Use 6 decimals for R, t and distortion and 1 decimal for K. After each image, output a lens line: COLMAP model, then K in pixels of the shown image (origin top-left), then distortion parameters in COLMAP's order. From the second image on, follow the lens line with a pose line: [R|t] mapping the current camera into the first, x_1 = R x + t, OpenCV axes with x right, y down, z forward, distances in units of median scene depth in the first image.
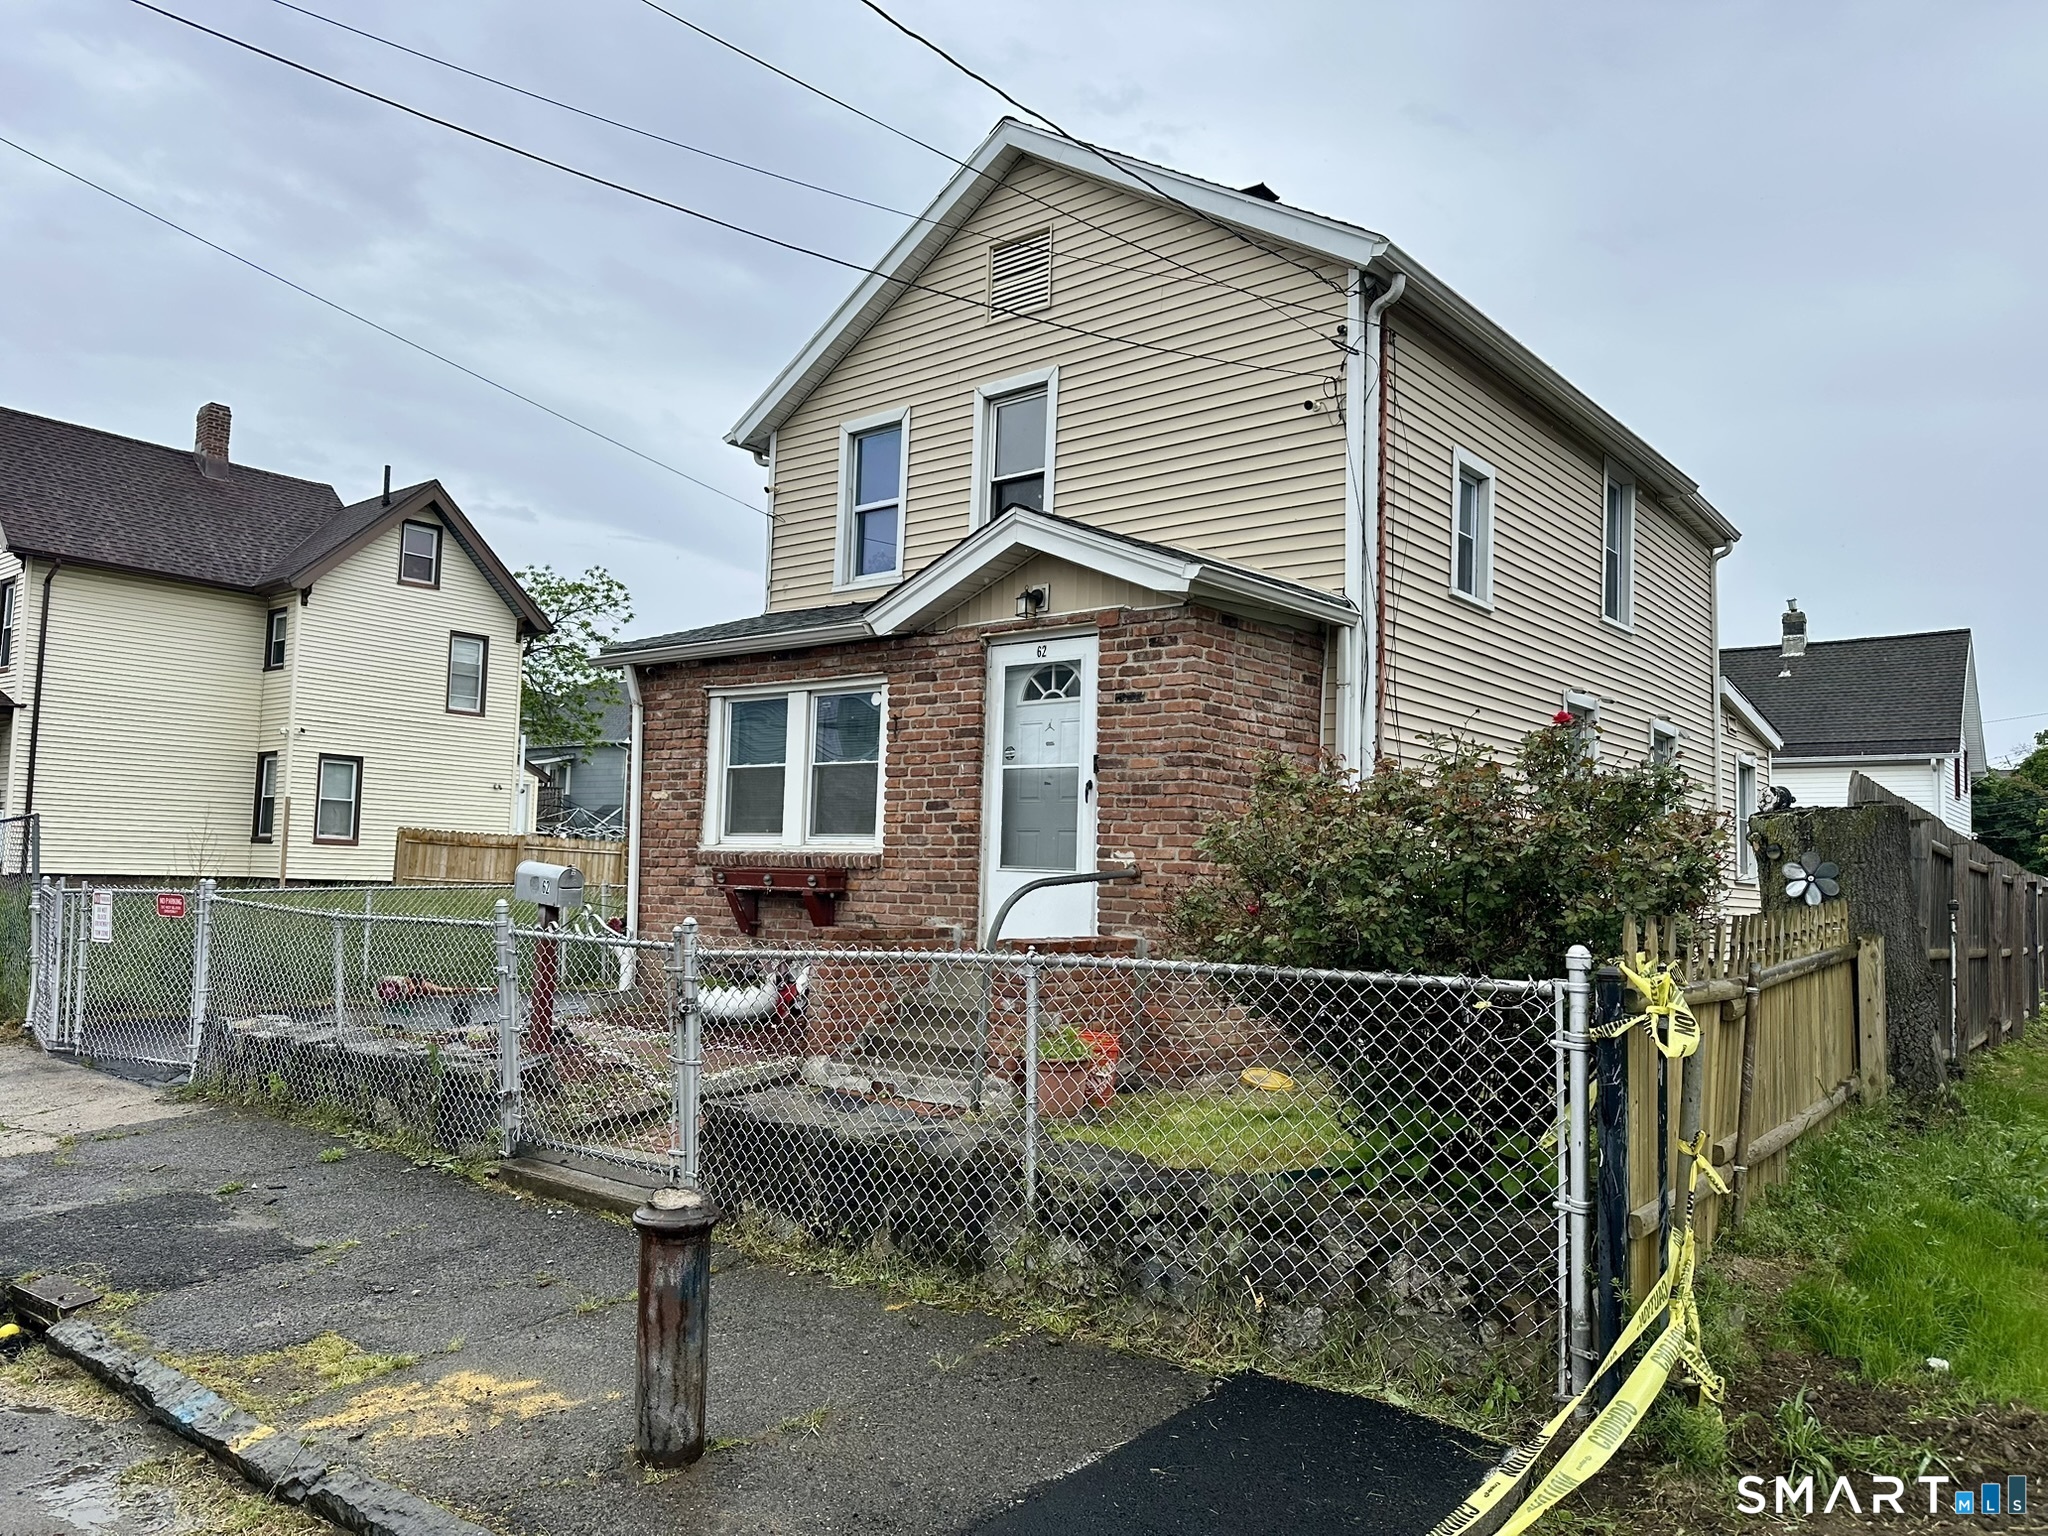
lens RADIAL K [[1451.1, 0, 1045.6], [0, 1451.1, 785.8], [0, 0, 1]] dist [0.054436, -0.012597]
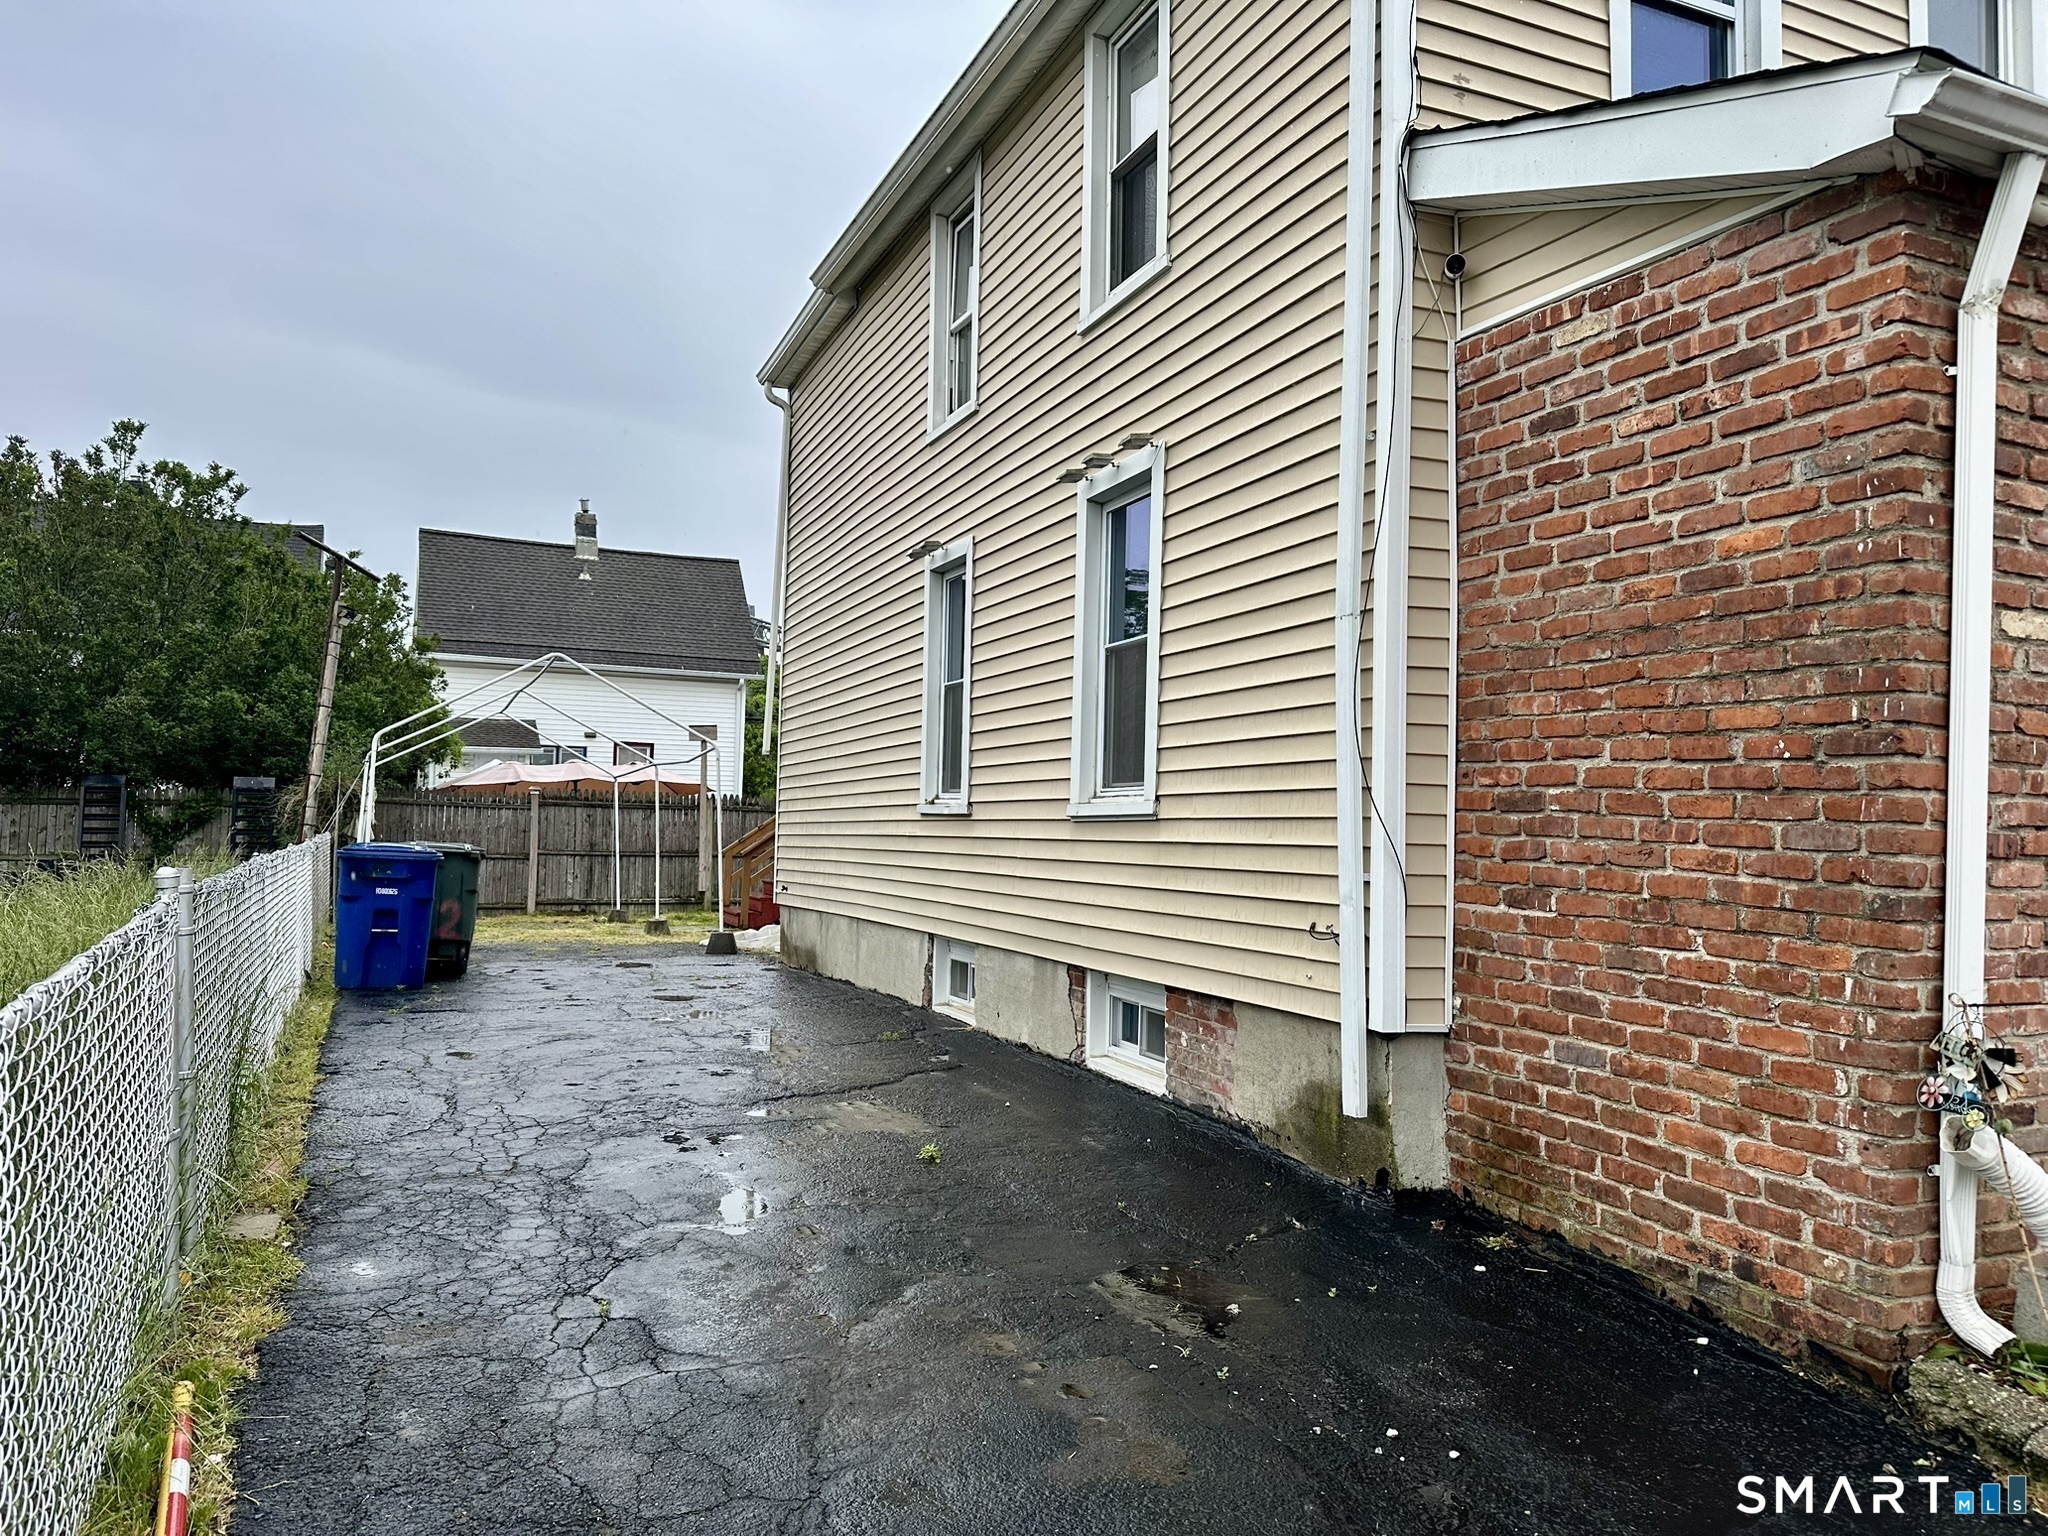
lens RADIAL K [[1451.1, 0, 1029.2], [0, 1451.1, 760.9], [0, 0, 1]] dist [0.054436, -0.012597]
pose [[0.475252, 0.023353, 0.879540, -0.712347], [-0.067447, 0.997673, 0.009954, 0.051342], [-0.877261, -0.064053, 0.475721, 1.151368]]
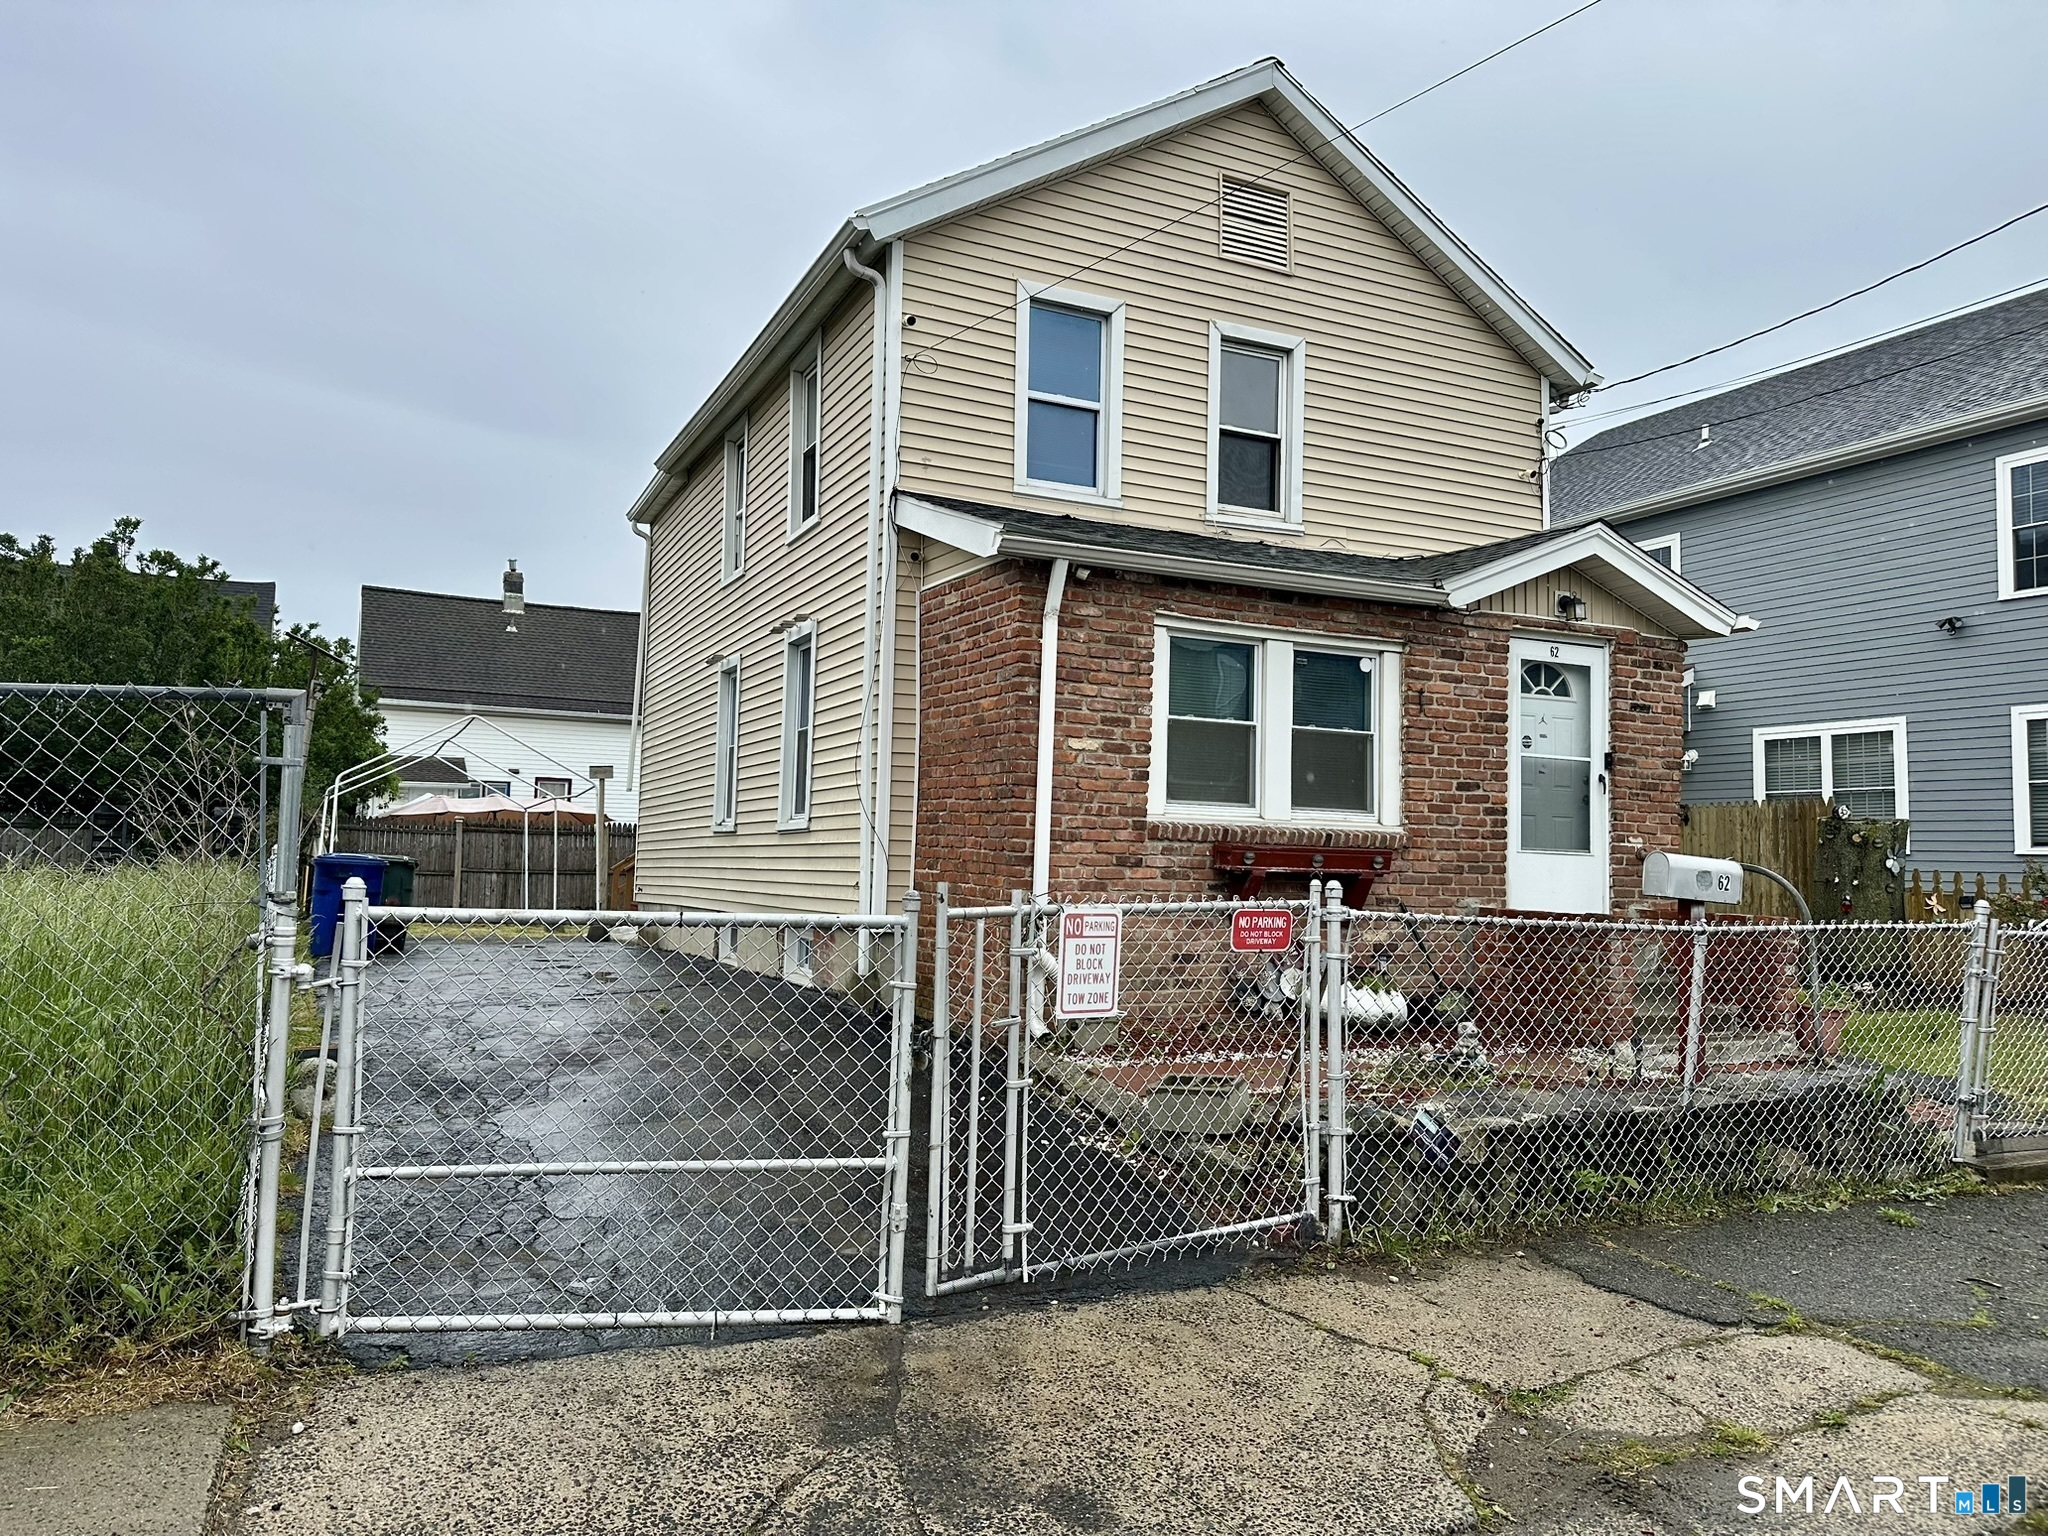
lens RADIAL K [[1451.1, 0, 1027.7], [0, 1451.1, 757.0], [0, 0, 1]] dist [0.054436, -0.012597]
pose [[0.440506, 0.049094, 0.896406, -1.044967], [-0.072308, 0.997200, -0.019081, 0.032430], [-0.894833, -0.056412, 0.442822, 0.776969]]
